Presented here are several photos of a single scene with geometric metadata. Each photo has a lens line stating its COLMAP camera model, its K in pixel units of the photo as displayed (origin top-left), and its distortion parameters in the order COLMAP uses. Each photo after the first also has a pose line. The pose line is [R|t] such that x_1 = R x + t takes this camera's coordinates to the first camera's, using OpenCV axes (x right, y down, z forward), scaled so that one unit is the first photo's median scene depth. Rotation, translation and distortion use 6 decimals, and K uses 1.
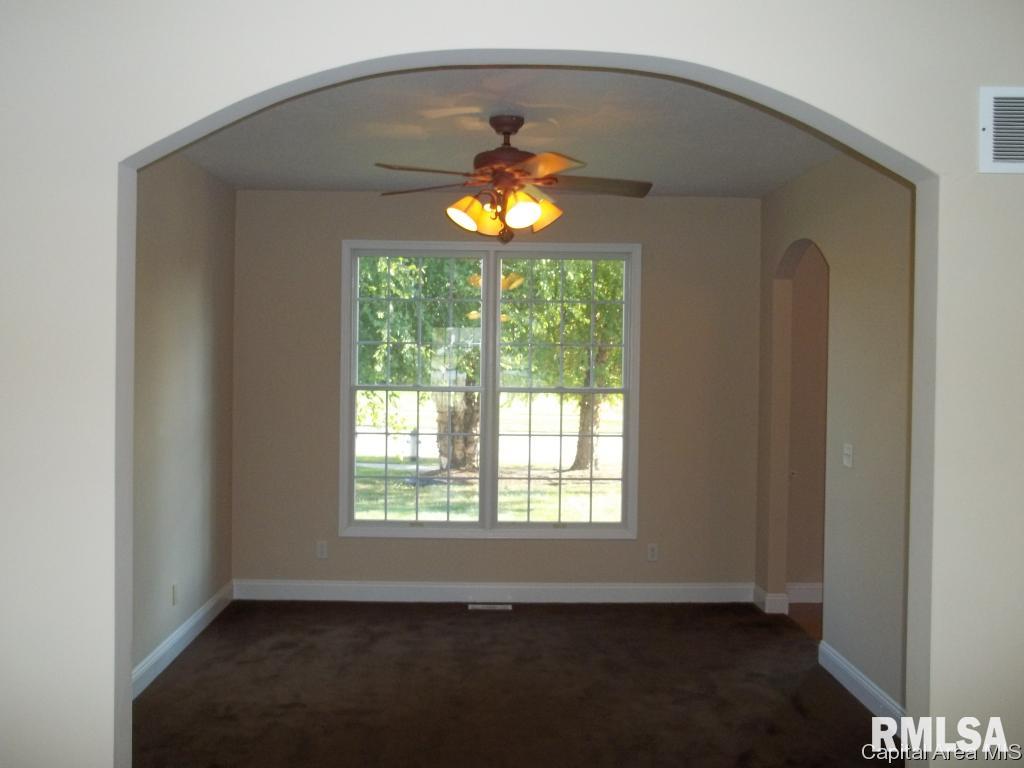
lens RADIAL K [[1008.9, 0, 520.6], [0, 1008.9, 380.4], [0, 0, 1]] dist [-0.041425, 0.000000]
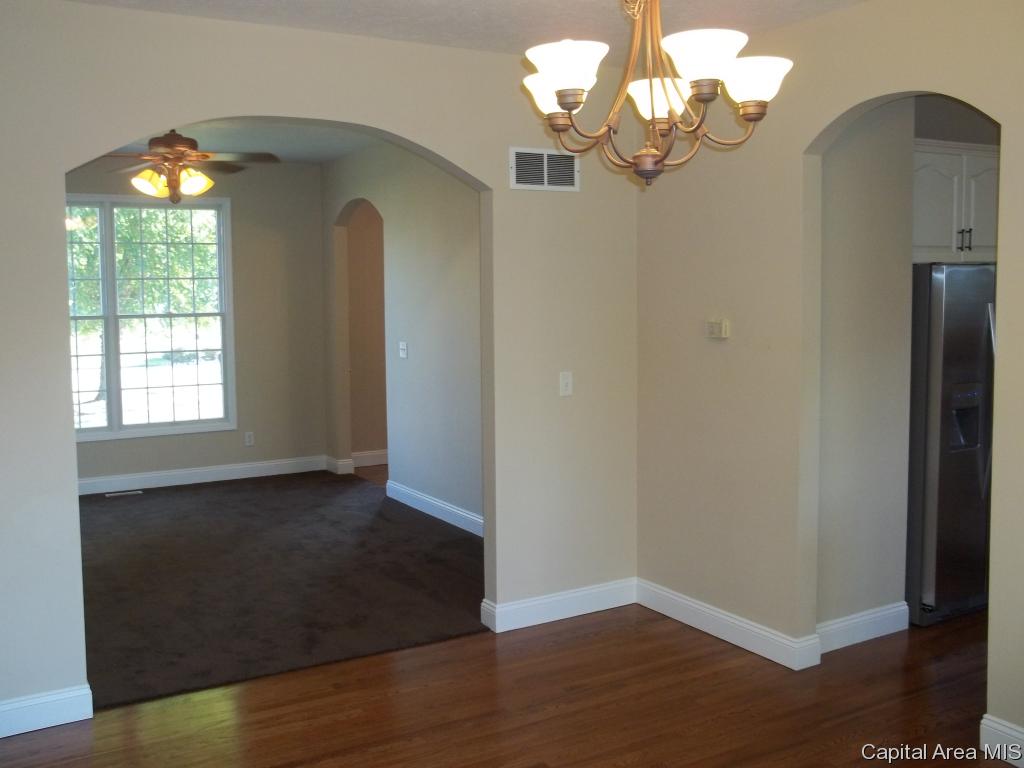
lens RADIAL K [[1008.9, 0, 509.5], [0, 1008.9, 381.5], [0, 0, 1]] dist [-0.041425, 0.000000]
pose [[0.874940, -0.065146, 0.479828, -0.196501], [0.032080, 0.996530, 0.076803, 0.009759], [-0.483167, -0.051805, 0.873994, -0.291095]]
